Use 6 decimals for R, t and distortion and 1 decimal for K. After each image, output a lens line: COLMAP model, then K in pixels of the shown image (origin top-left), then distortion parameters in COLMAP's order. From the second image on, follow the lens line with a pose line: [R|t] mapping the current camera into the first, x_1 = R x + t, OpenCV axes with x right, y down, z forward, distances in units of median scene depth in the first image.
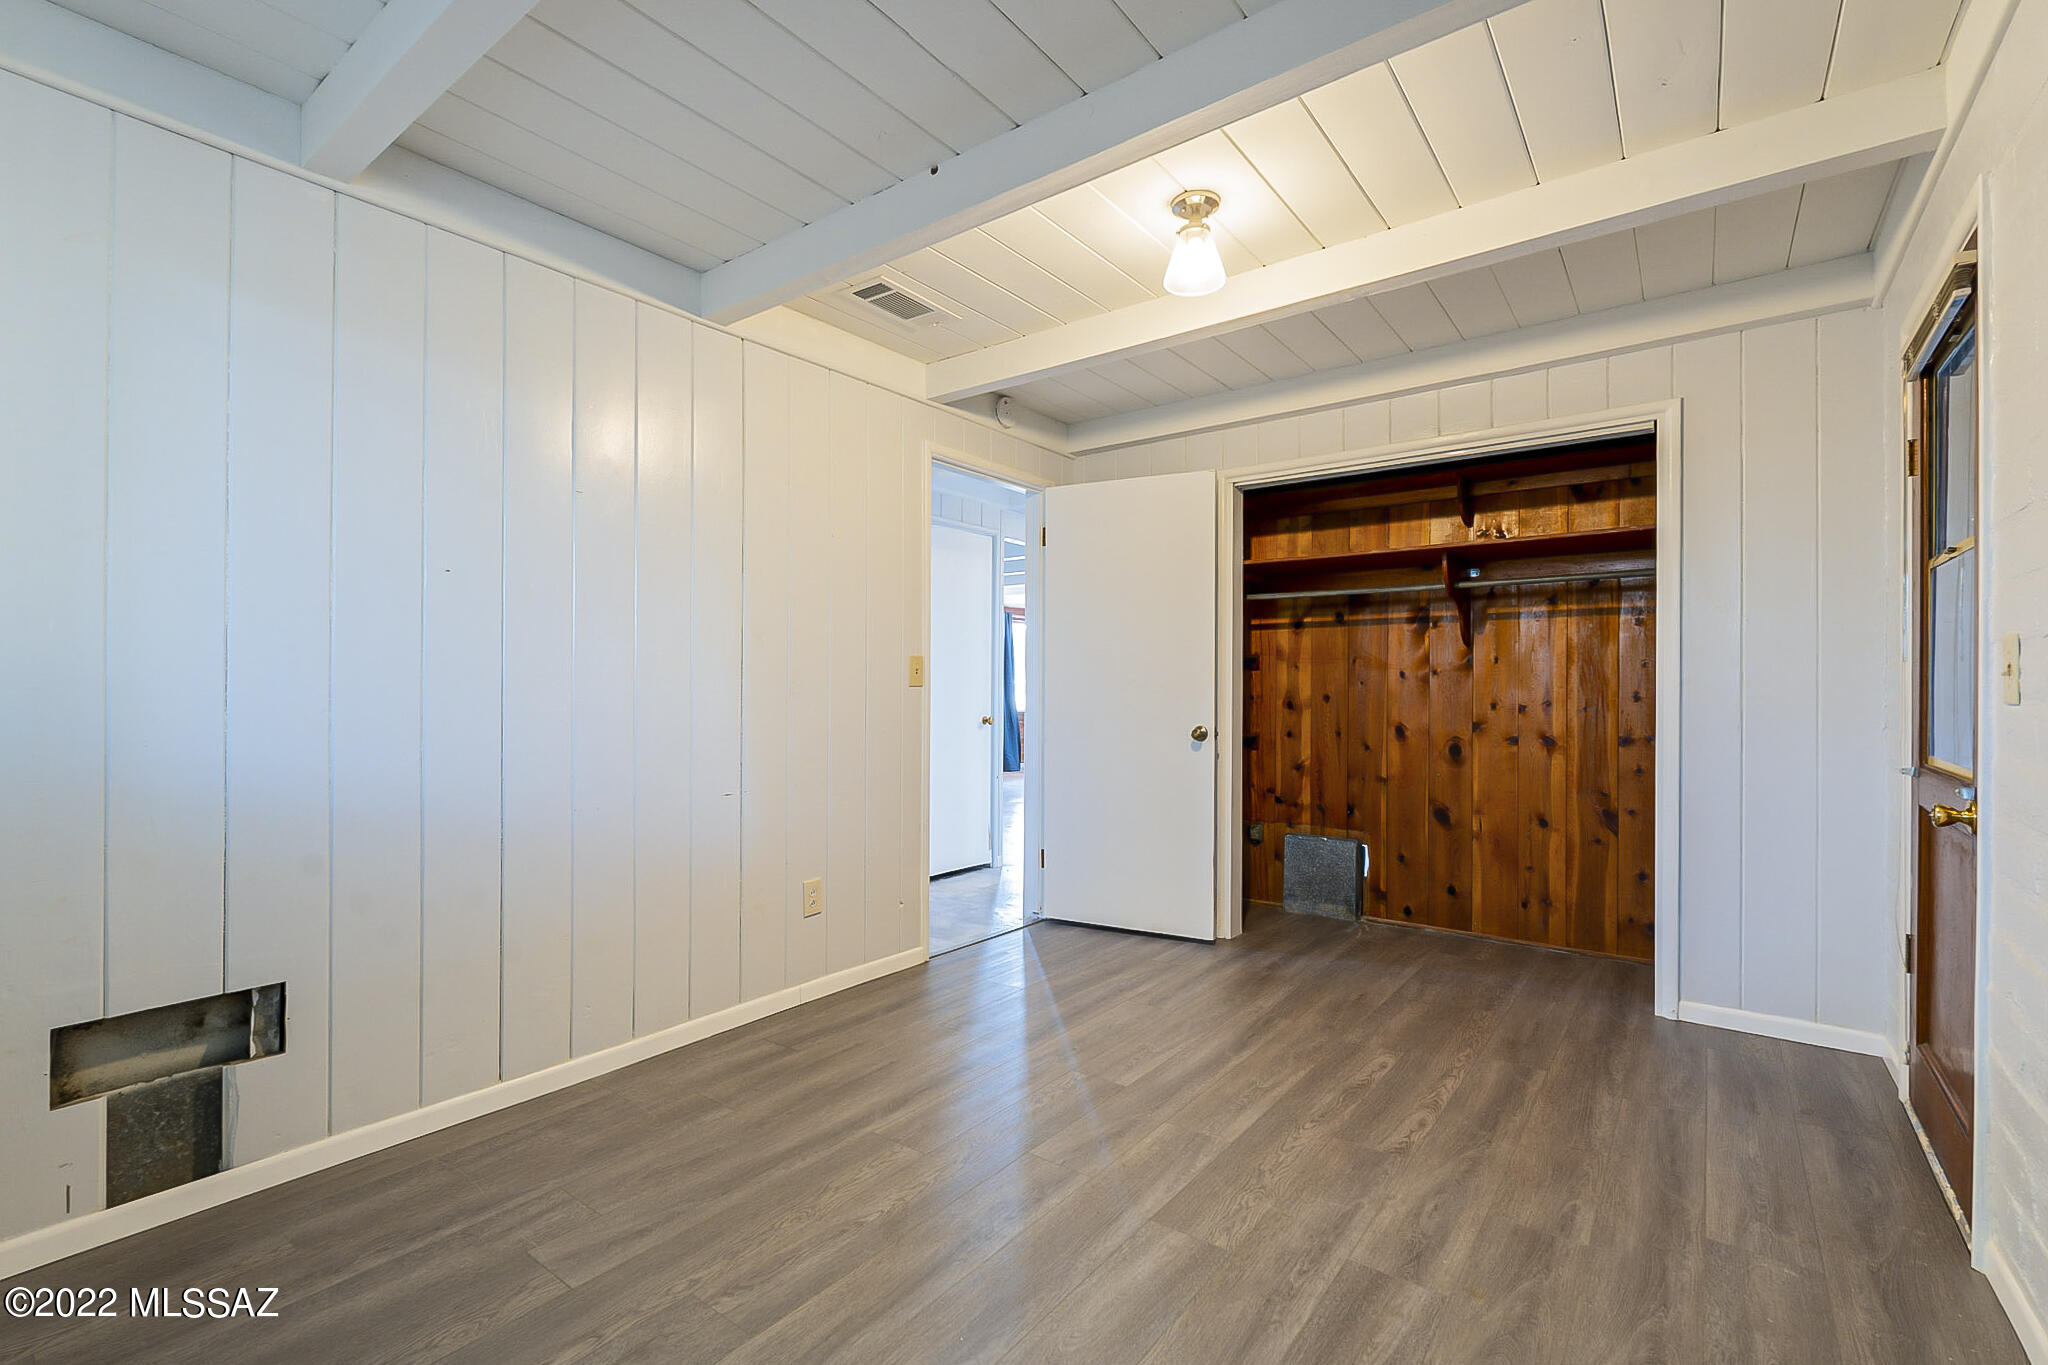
lens RADIAL K [[902.0, 0, 1029.0], [0, 902.0, 690.5], [0, 0, 1]] dist [-0.004814, -0.000532]
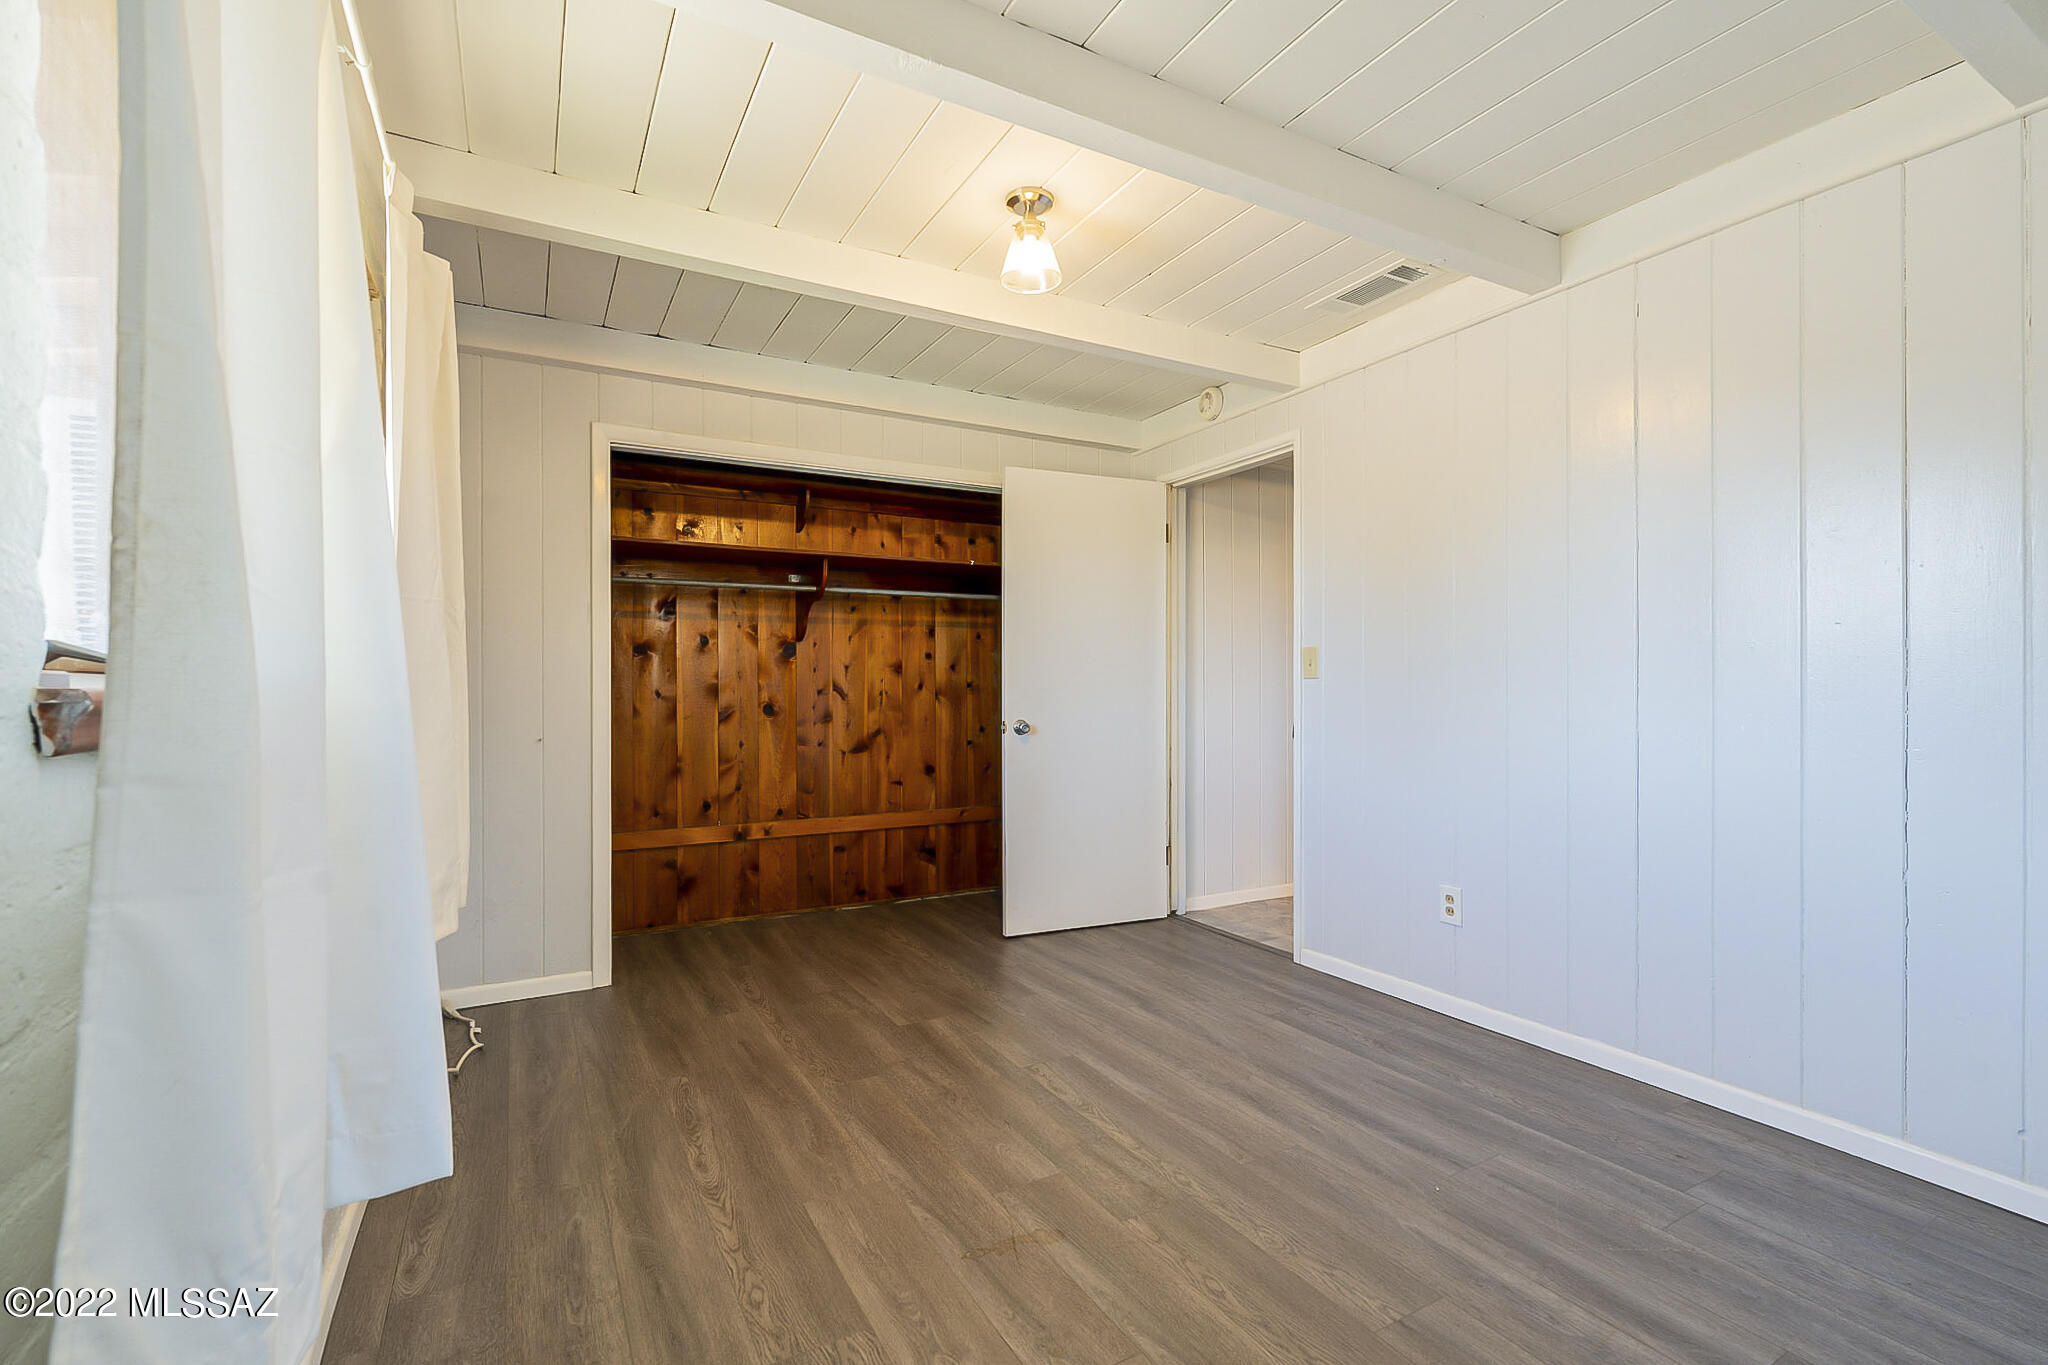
lens RADIAL K [[902.0, 0, 1021.4], [0, 902.0, 687.6], [0, 0, 1]] dist [-0.004814, -0.000532]
pose [[0.419444, -0.001007, 0.907781, -0.538545], [-0.007464, 0.999962, 0.004557, -0.007376], [-0.907751, -0.008687, 0.419420, 0.435112]]
